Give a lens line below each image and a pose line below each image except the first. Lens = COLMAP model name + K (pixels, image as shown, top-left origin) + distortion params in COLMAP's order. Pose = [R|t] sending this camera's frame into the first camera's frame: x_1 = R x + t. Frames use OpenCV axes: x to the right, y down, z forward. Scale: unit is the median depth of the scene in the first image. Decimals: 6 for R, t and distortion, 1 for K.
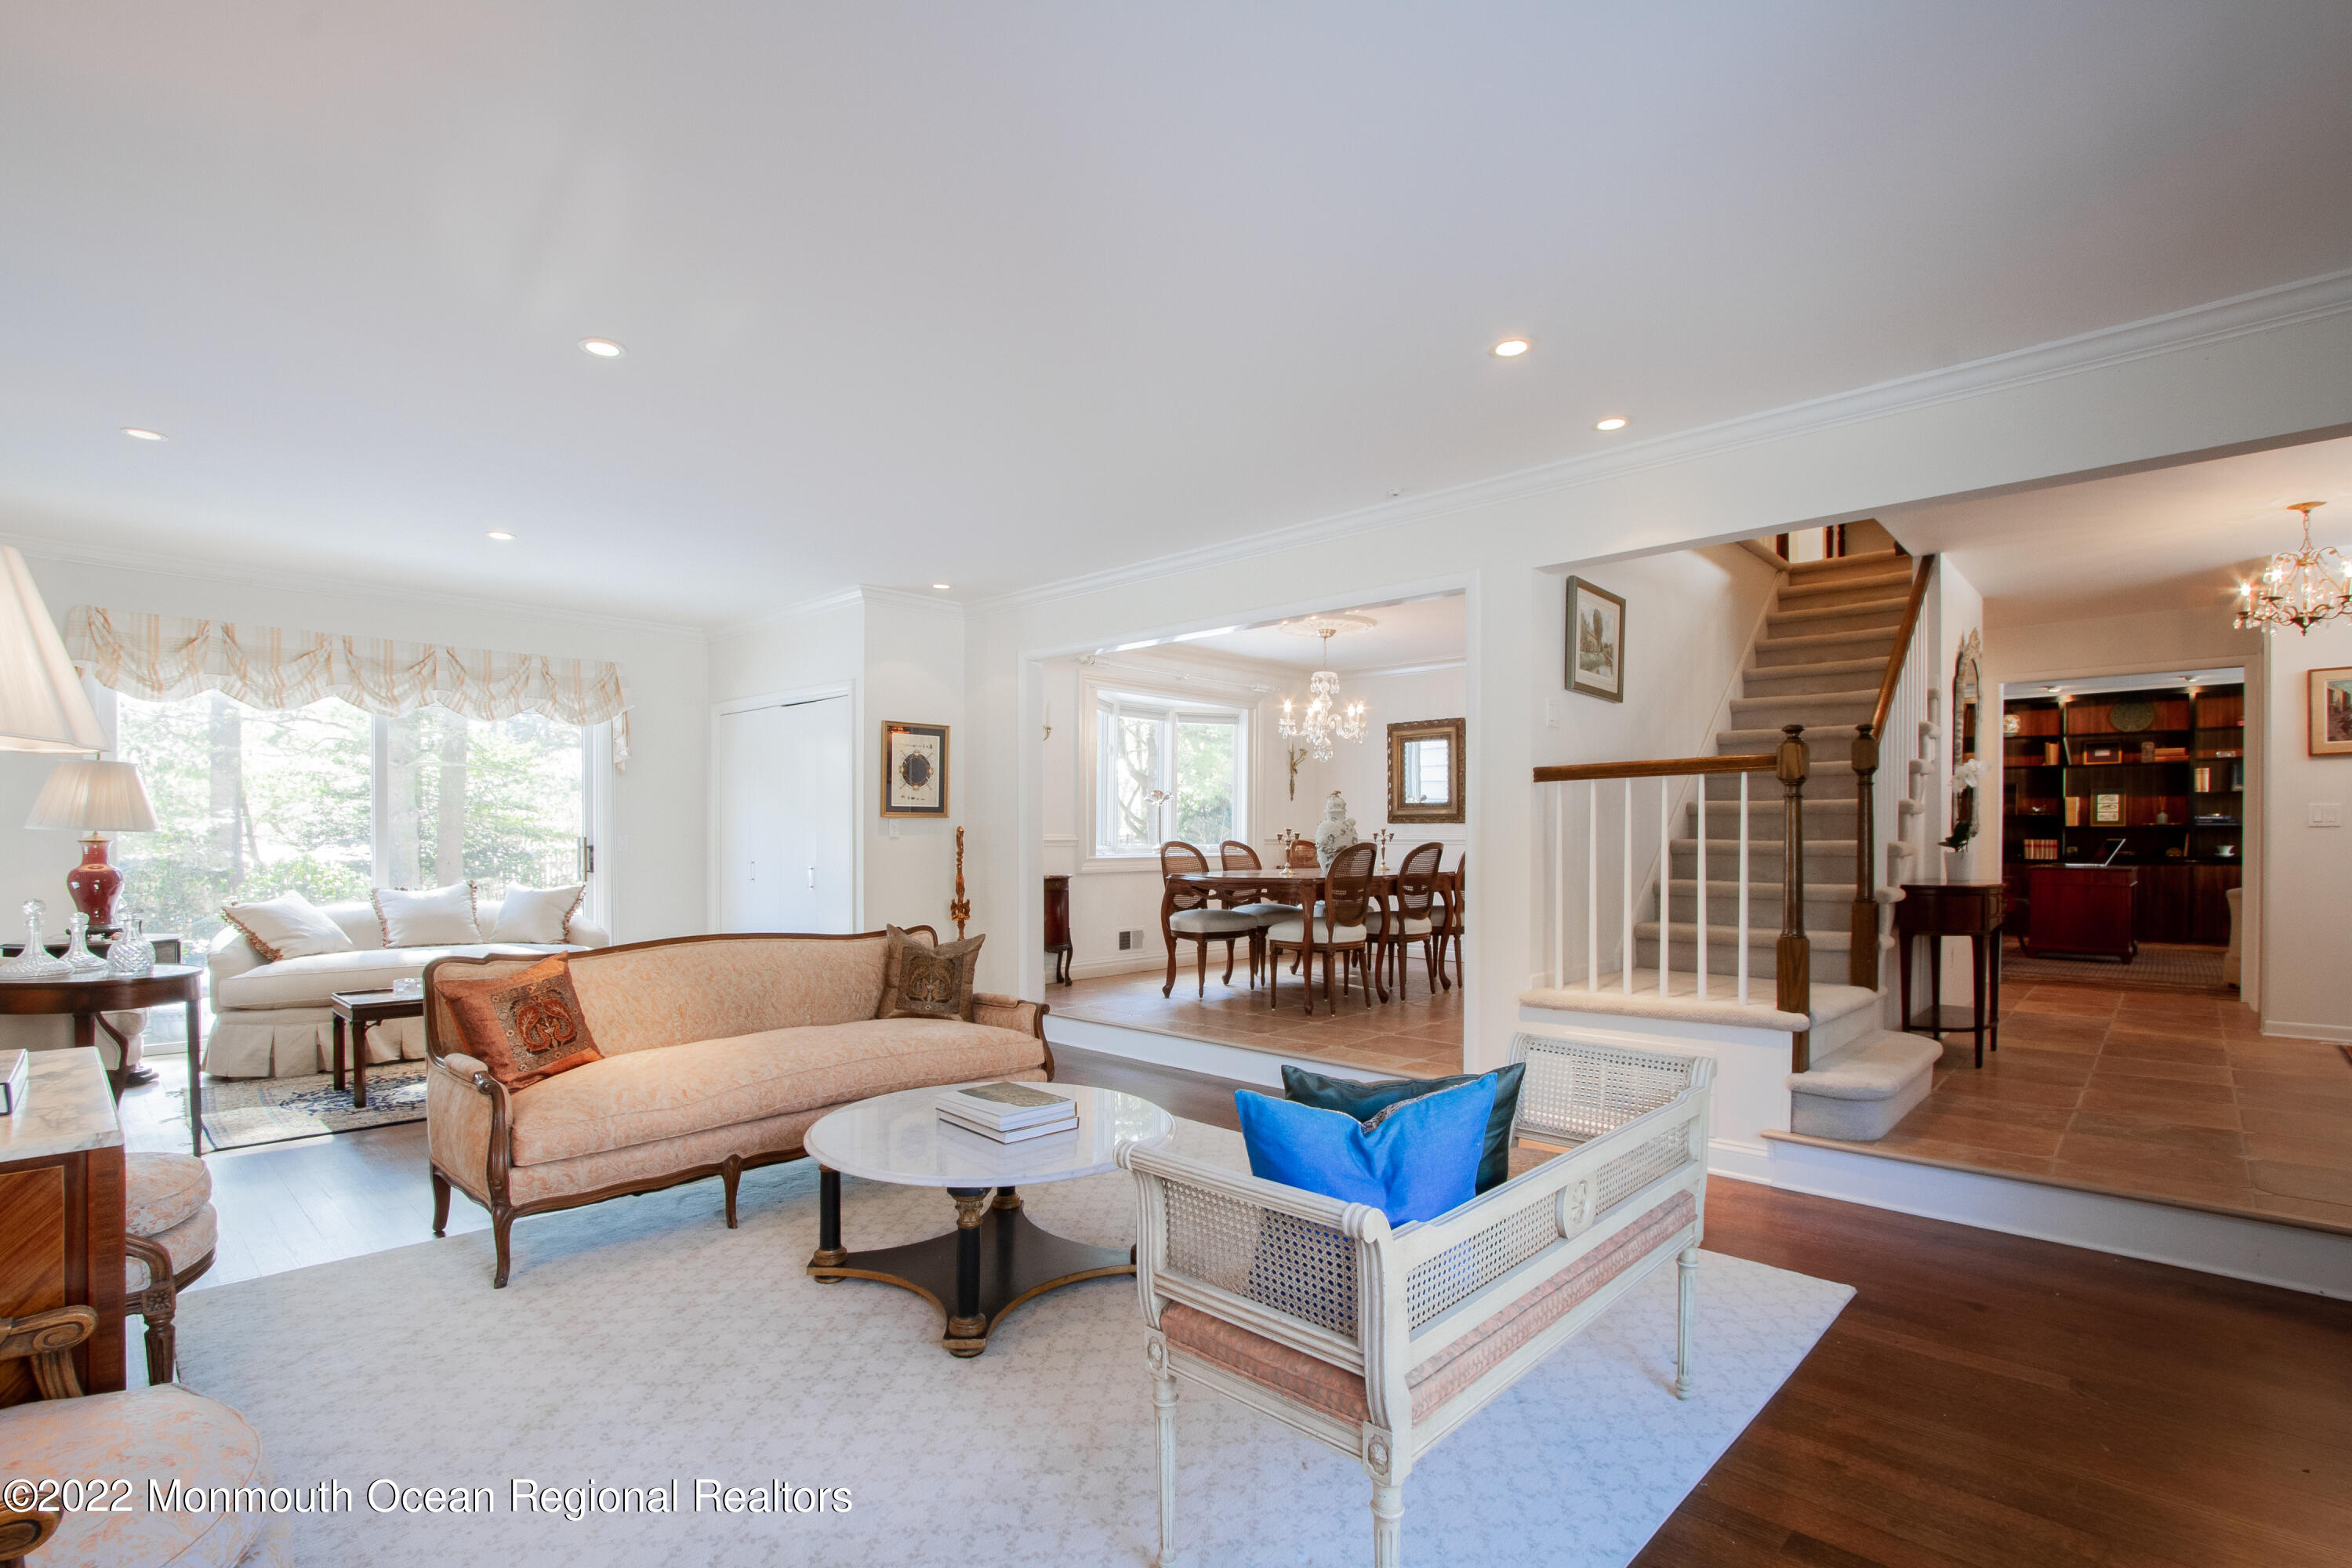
lens RADIAL K [[1098.0, 0, 1184.6], [0, 1098.0, 853.6], [0, 0, 1]] dist [-0.013337, 0.000919]
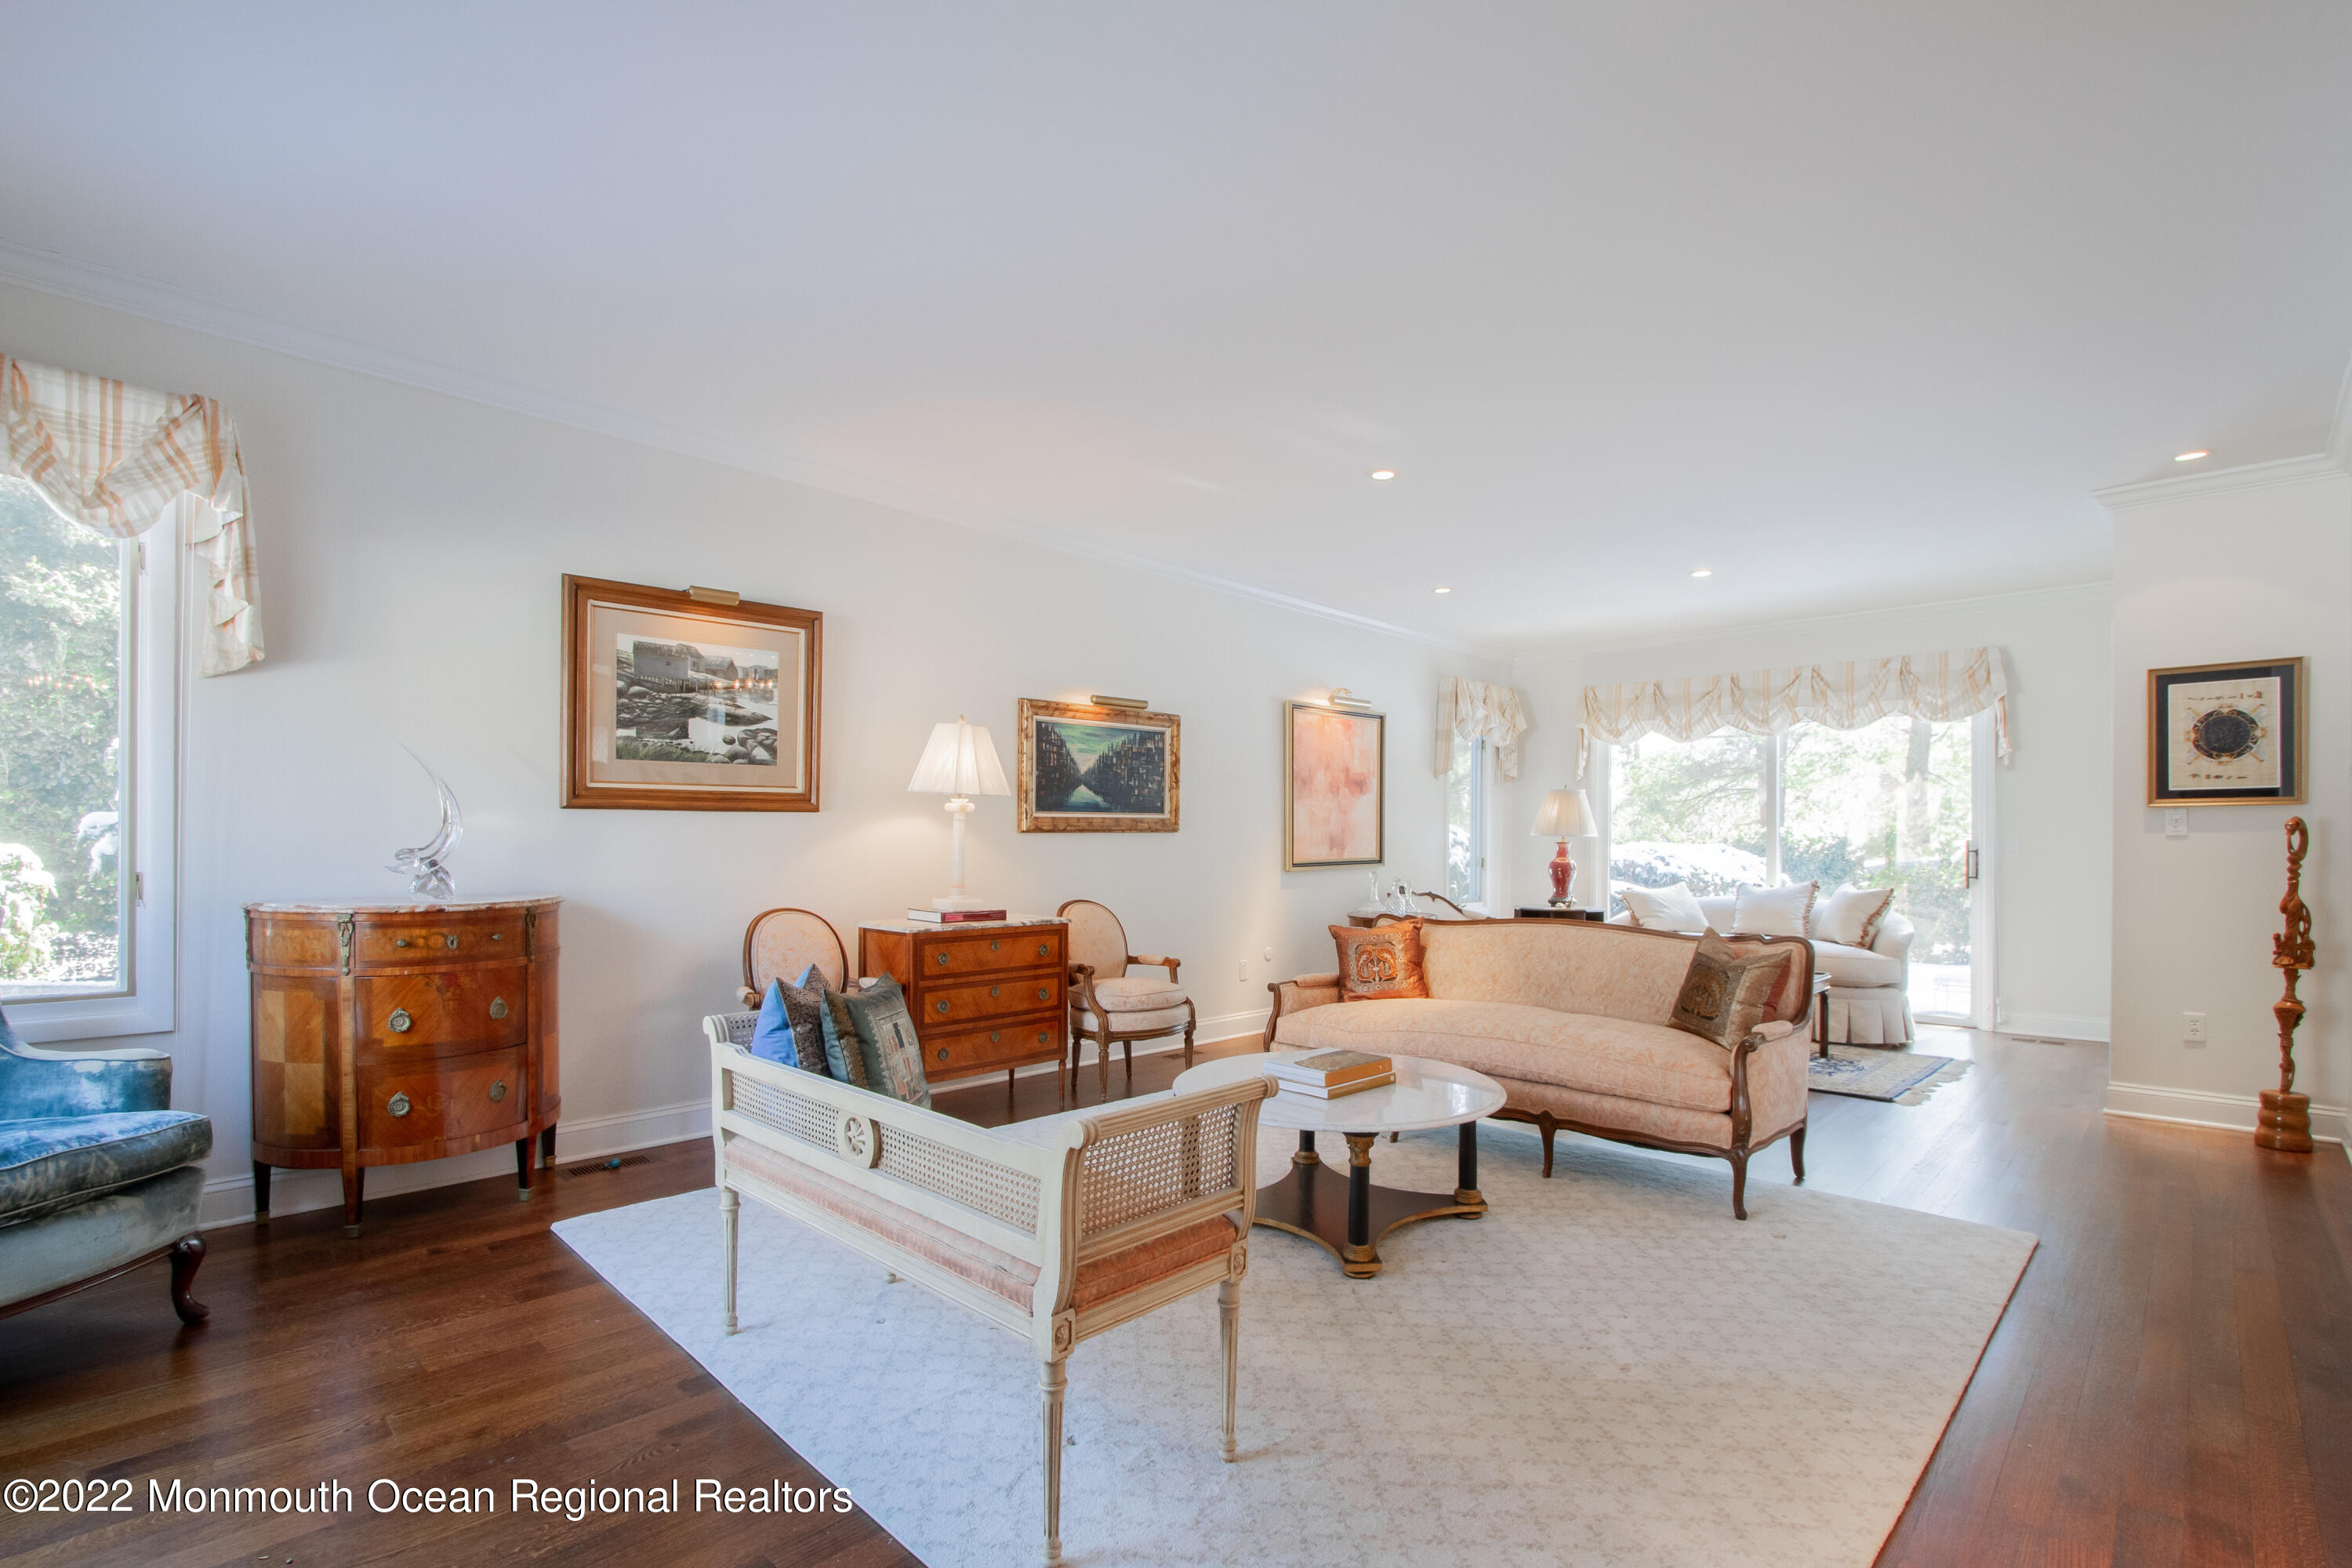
lens RADIAL K [[1098.0, 0, 1178.1], [0, 1098.0, 850.0], [0, 0, 1]] dist [-0.013337, 0.000919]
pose [[-0.011461, 0.001104, -0.999934, 0.409014], [-0.019504, 0.999809, 0.001327, 0.005321], [0.999744, 0.019518, -0.011438, 0.367804]]
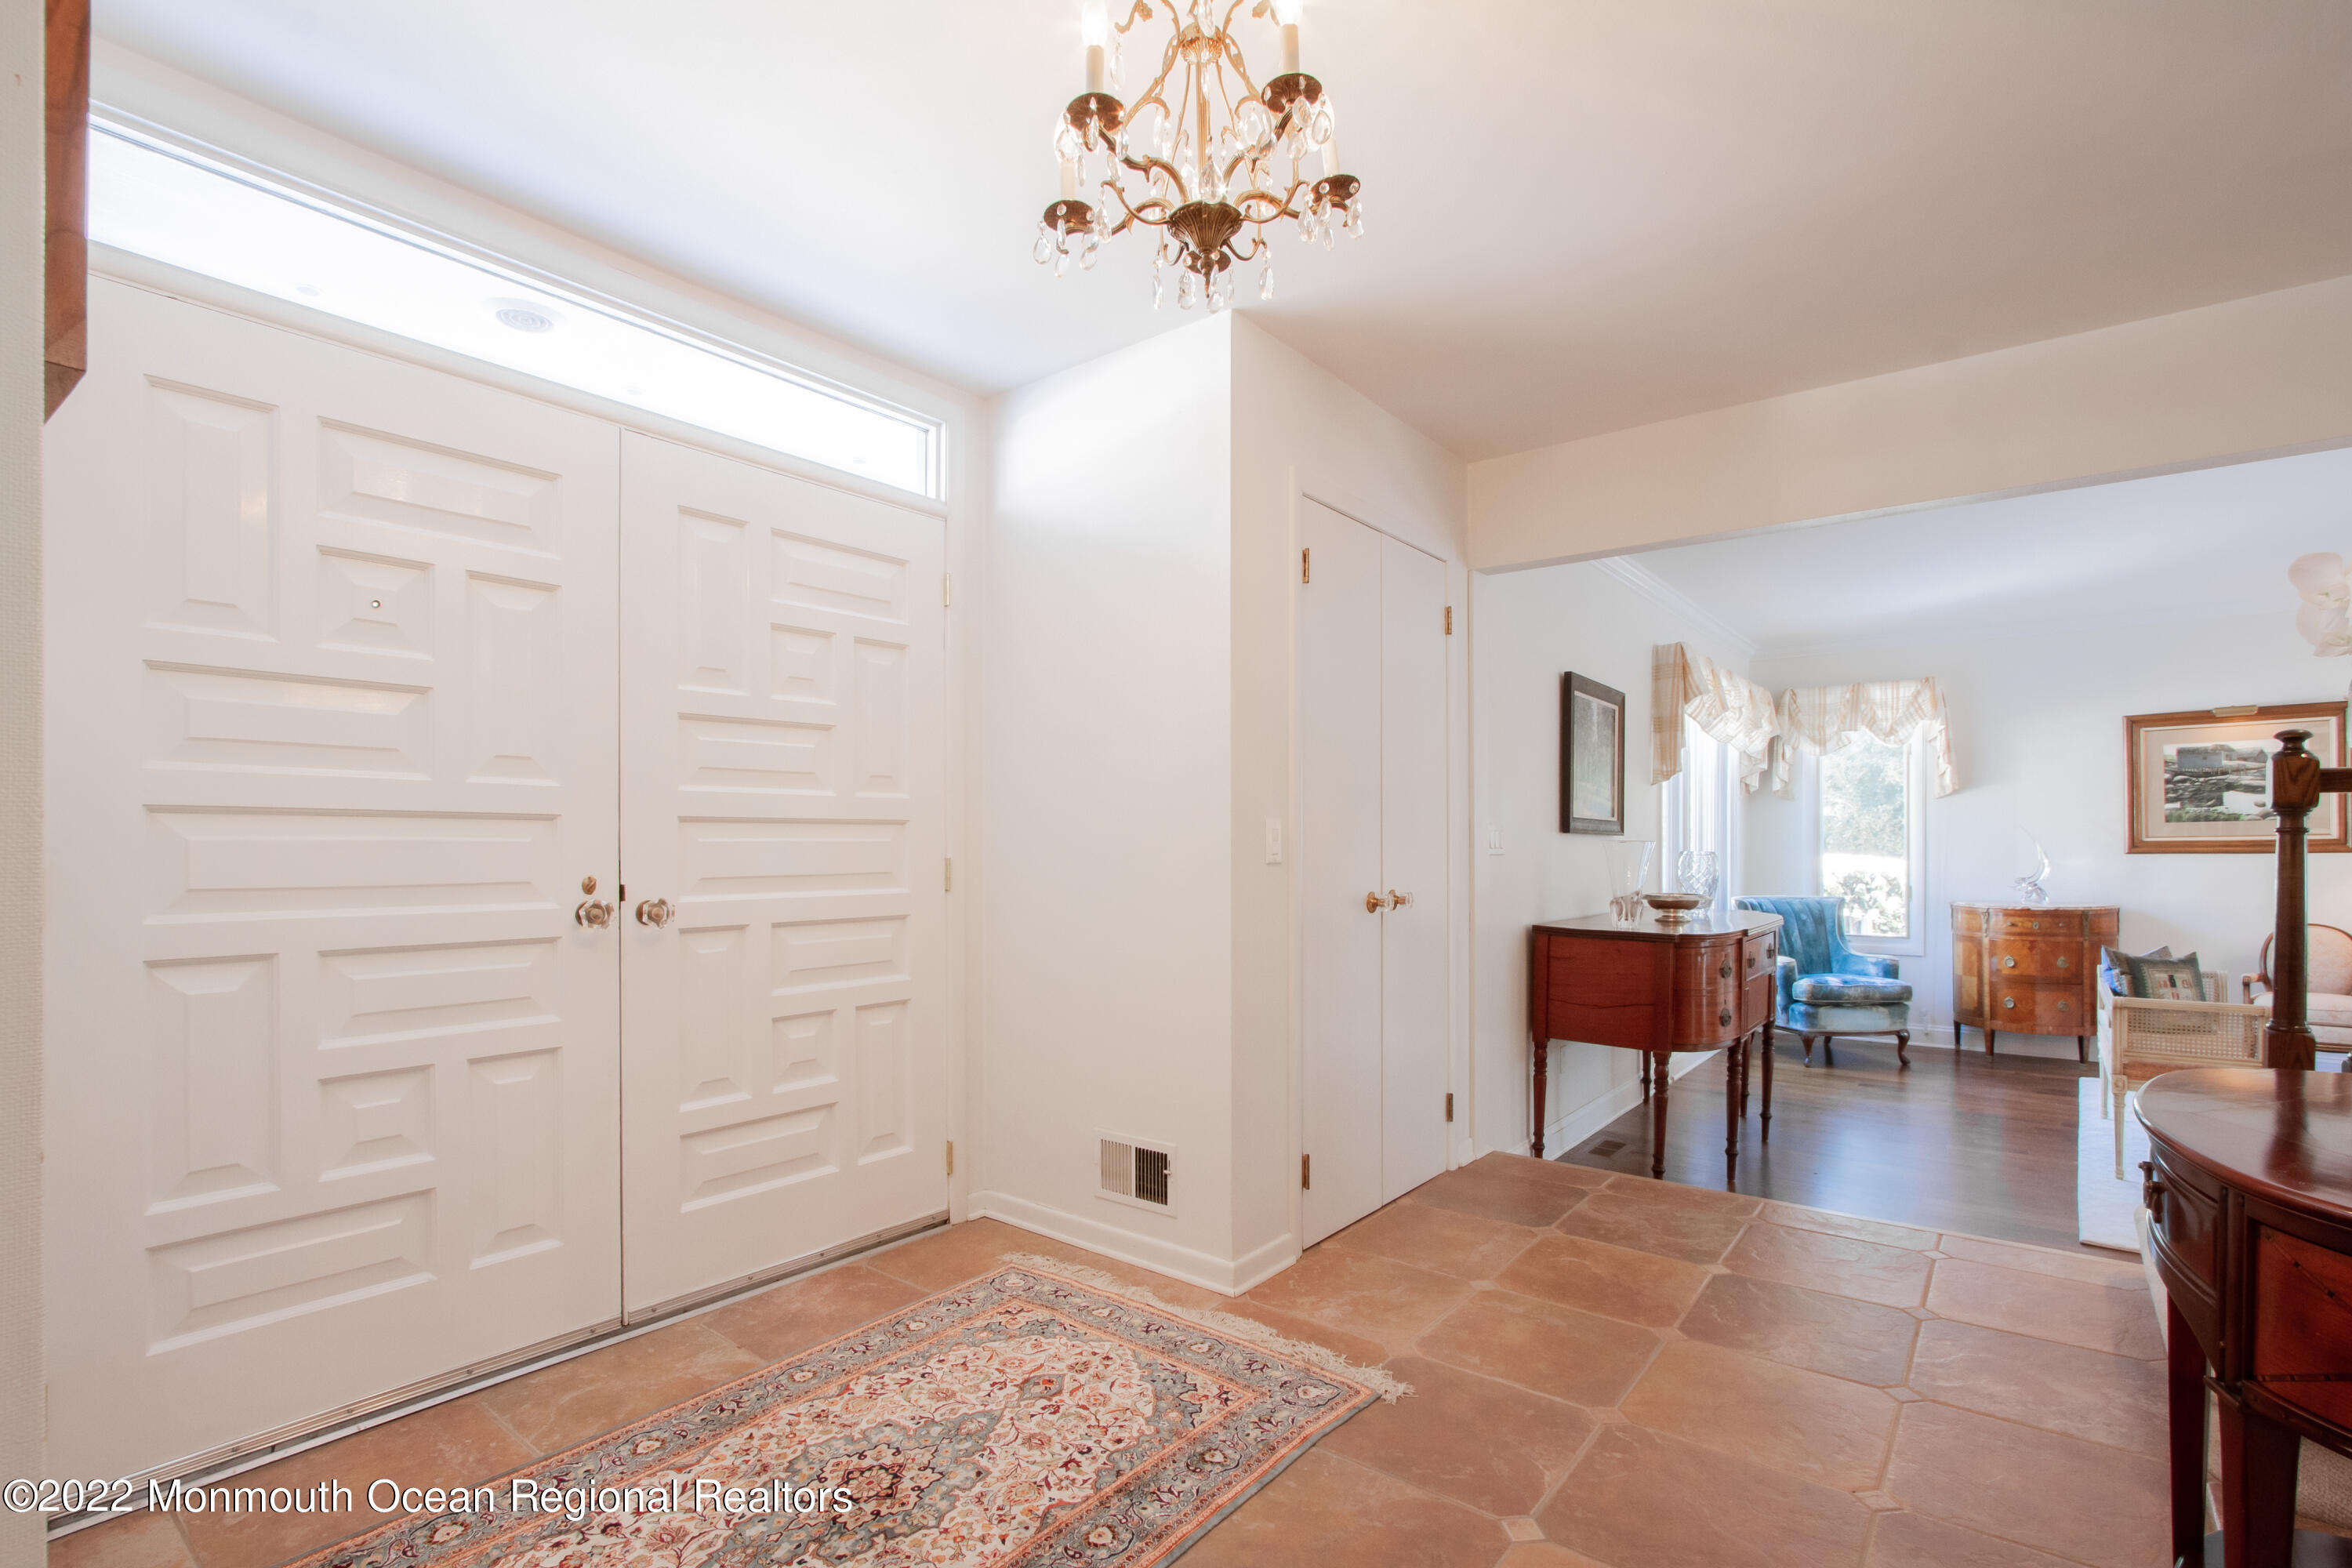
lens RADIAL K [[1098.0, 0, 1182.6], [0, 1098.0, 863.8], [0, 0, 1]] dist [-0.013337, 0.000919]
pose [[-0.996520, 0.005516, -0.083170, 0.749372], [0.003257, 0.999623, 0.027273, -0.029080], [0.083289, 0.026907, -0.996162, 0.921160]]
